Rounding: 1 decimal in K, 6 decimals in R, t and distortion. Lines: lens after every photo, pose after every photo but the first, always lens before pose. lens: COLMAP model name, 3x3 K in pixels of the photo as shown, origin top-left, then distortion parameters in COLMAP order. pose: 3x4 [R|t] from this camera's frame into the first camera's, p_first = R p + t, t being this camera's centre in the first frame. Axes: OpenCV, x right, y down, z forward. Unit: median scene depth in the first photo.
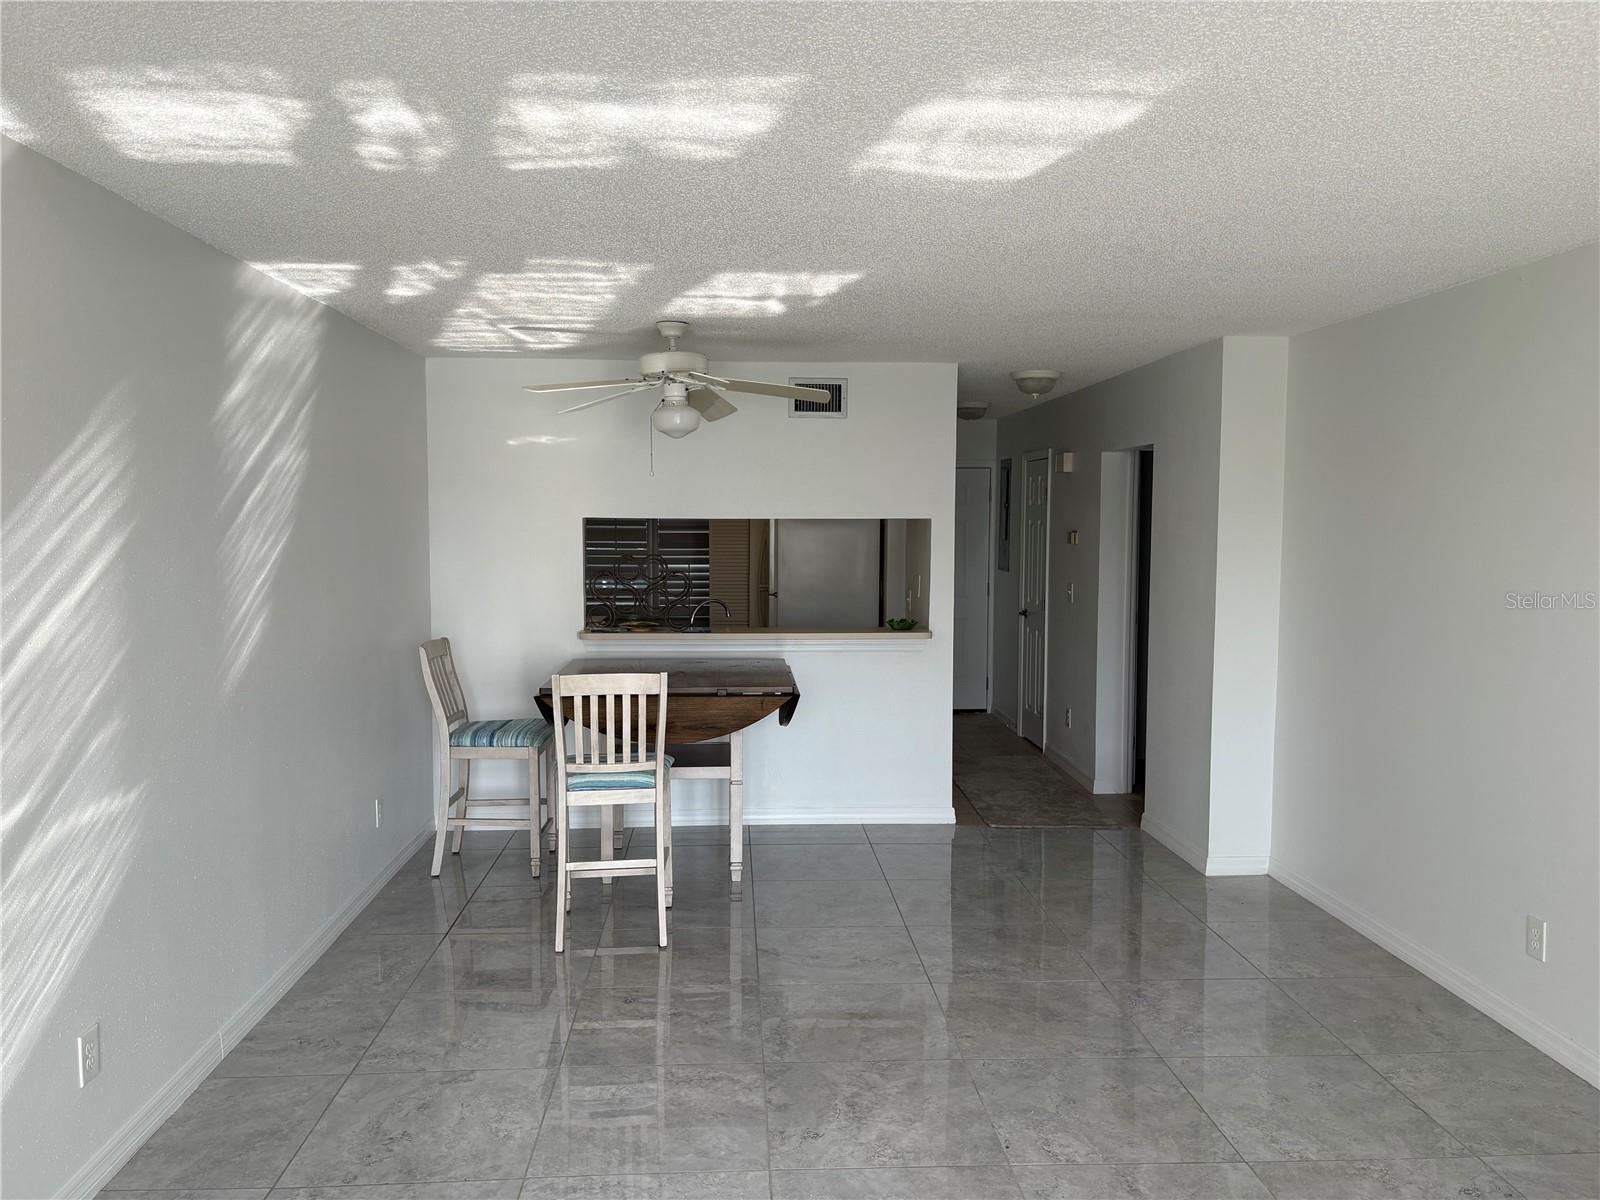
lens RADIAL K [[1221.6, 0, 780.3], [0, 1221.6, 594.2], [0, 0, 1]] dist [0.041479, -0.035870]
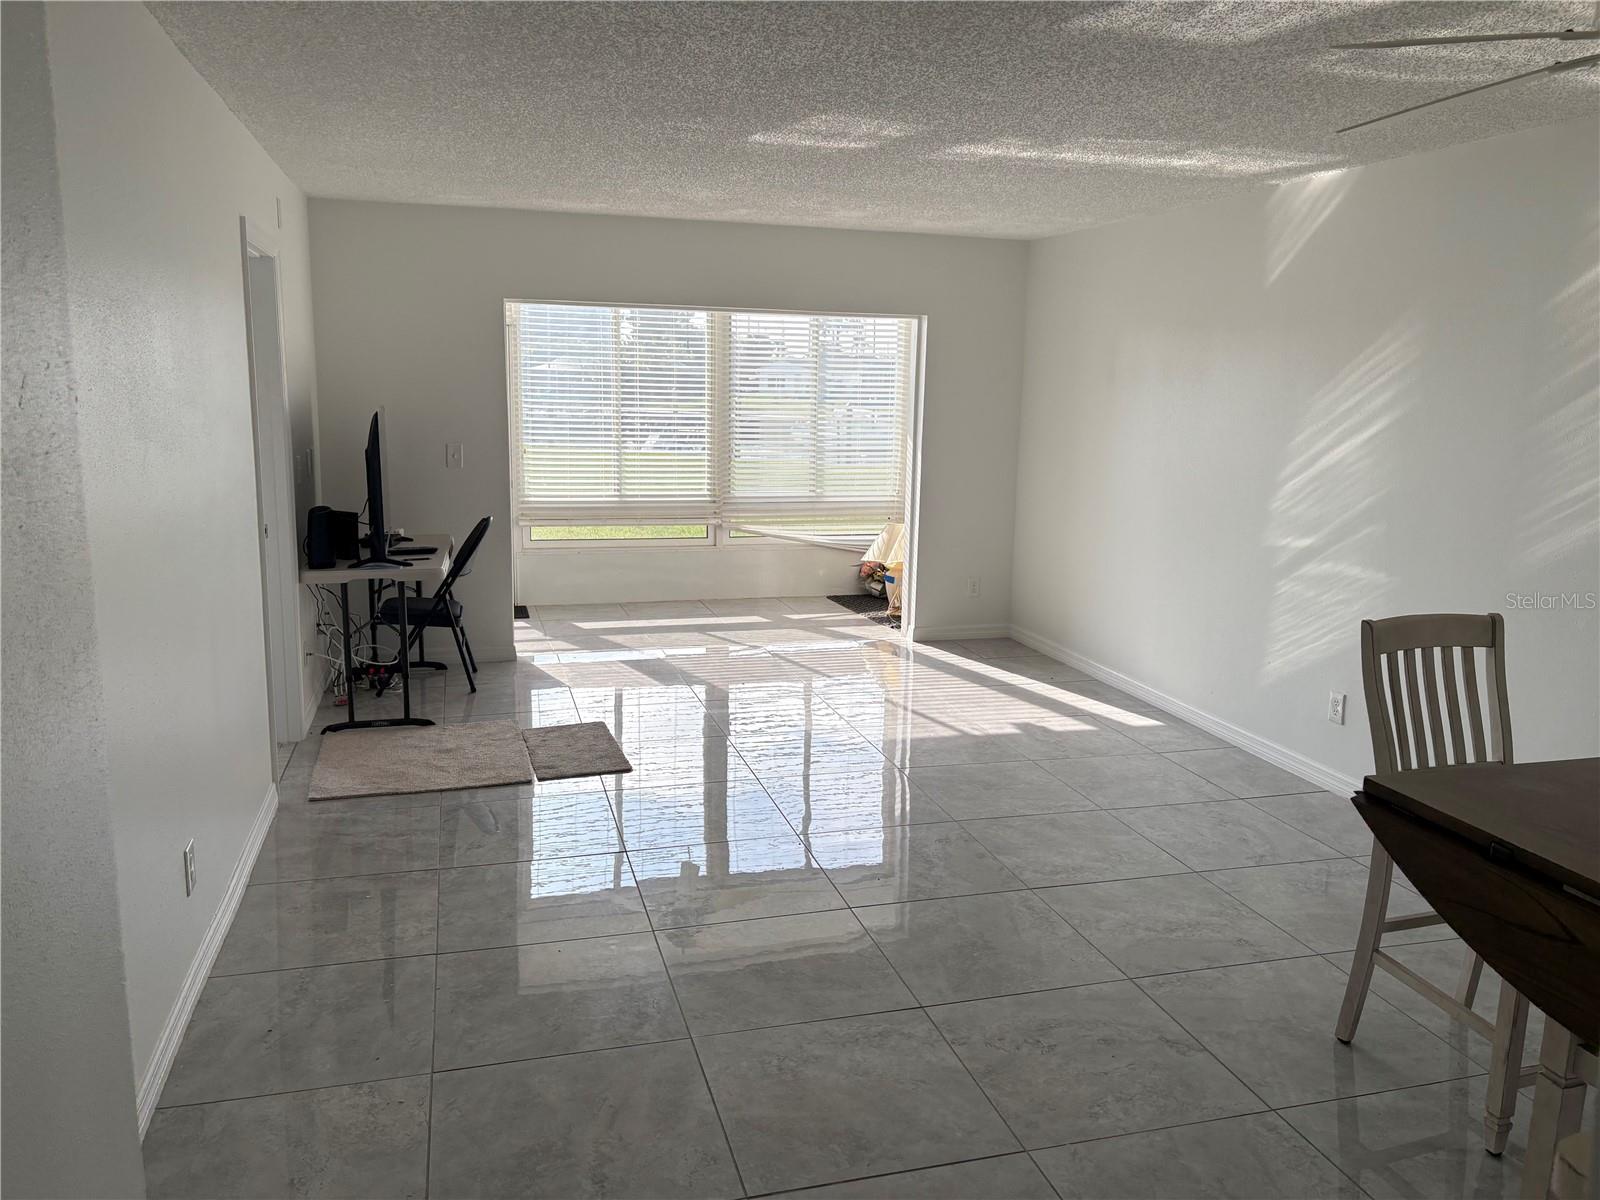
lens RADIAL K [[1225.7, 0, 800.0], [0, 1225.7, 600.0], [0, 0, 1]] dist [0.114026, -0.258972]
pose [[-0.977153, 0.019085, -0.211680, 0.470662], [-0.028281, 0.975428, 0.218494, -0.114502], [0.210649, 0.219489, -0.952603, 2.217724]]
